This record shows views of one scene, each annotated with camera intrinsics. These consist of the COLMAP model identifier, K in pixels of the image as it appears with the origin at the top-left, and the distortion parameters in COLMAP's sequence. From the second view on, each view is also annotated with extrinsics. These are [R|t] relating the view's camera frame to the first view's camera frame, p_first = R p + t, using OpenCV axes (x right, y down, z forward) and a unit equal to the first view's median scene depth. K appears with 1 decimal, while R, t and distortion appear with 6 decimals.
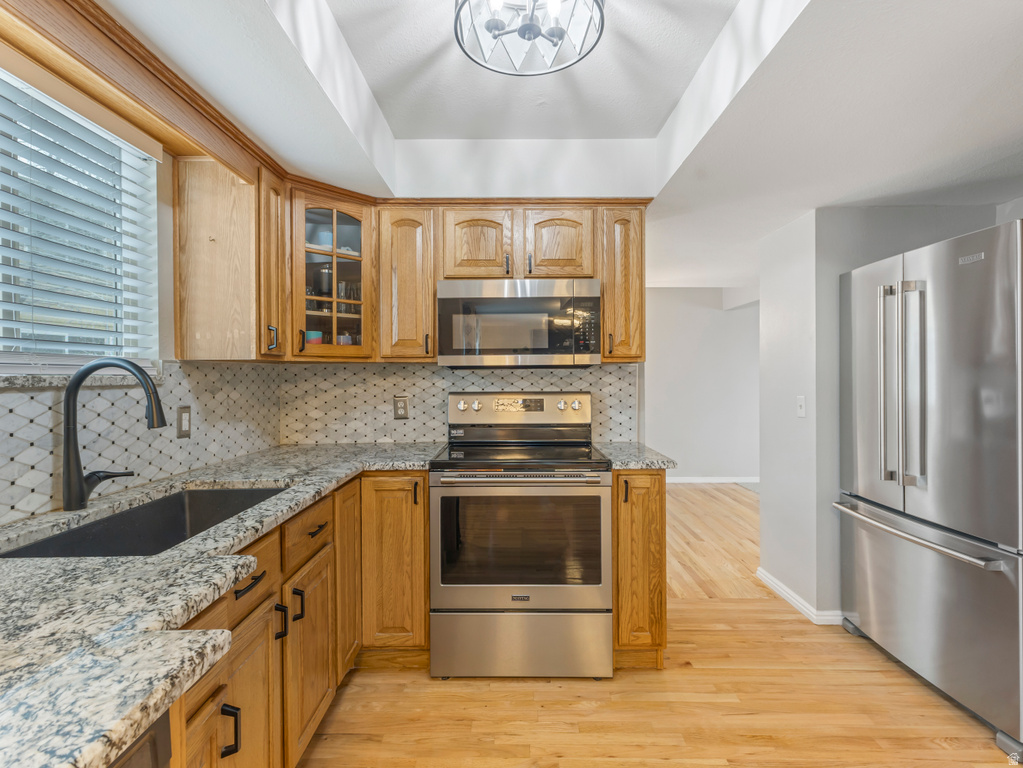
lens RADIAL K [[505.6, 0, 508.7], [0, 505.6, 381.3], [0, 0, 1]] dist [0.000988, 0.000366]
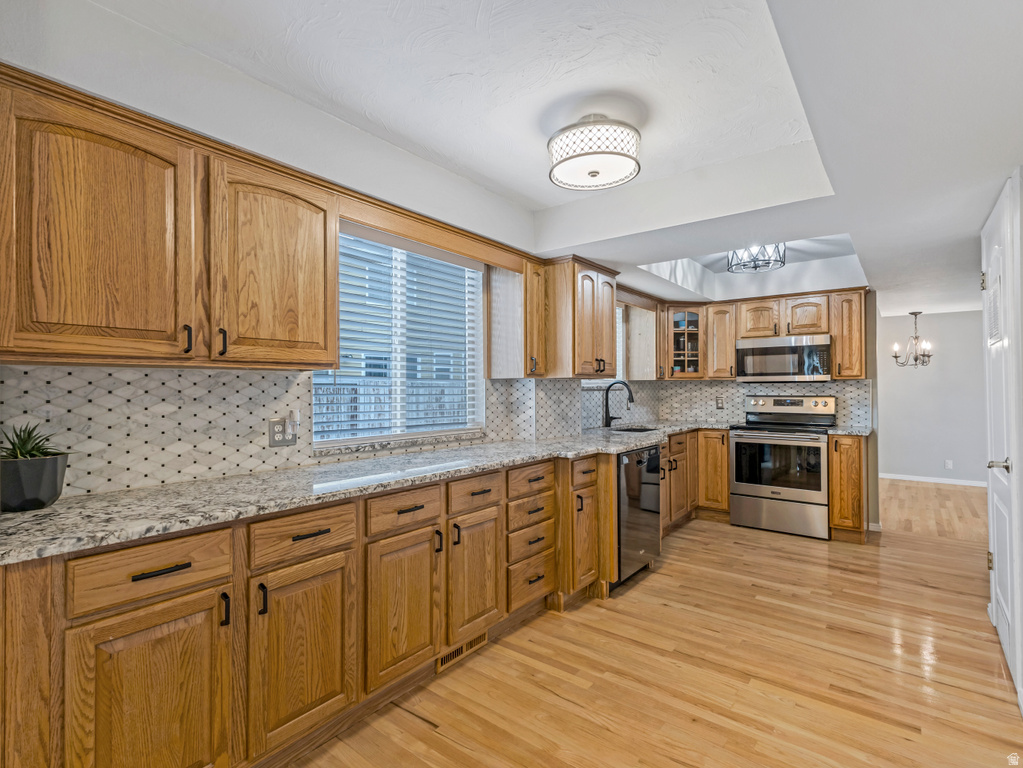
lens RADIAL K [[505.6, 0, 508.7], [0, 505.6, 381.3], [0, 0, 1]] dist [0.000988, 0.000366]
pose [[0.792706, -0.005023, -0.609583, 0.373293], [-0.008417, 0.999781, -0.019185, 0.014902], [0.609546, 0.020339, 0.792490, -1.176555]]
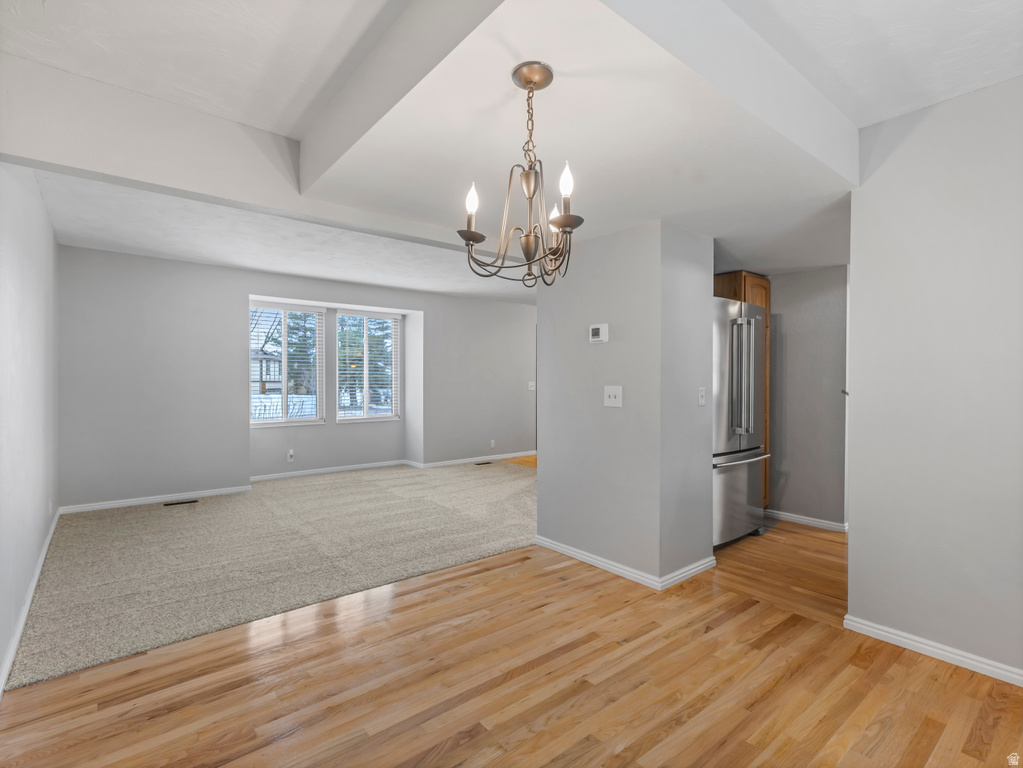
lens RADIAL K [[505.6, 0, 508.7], [0, 505.6, 381.3], [0, 0, 1]] dist [0.000988, 0.000366]
pose [[-0.639596, -0.001112, 0.768711, -0.035682], [0.009408, 0.999913, 0.009275, -0.001220], [-0.768654, 0.013164, -0.639530, 2.049545]]
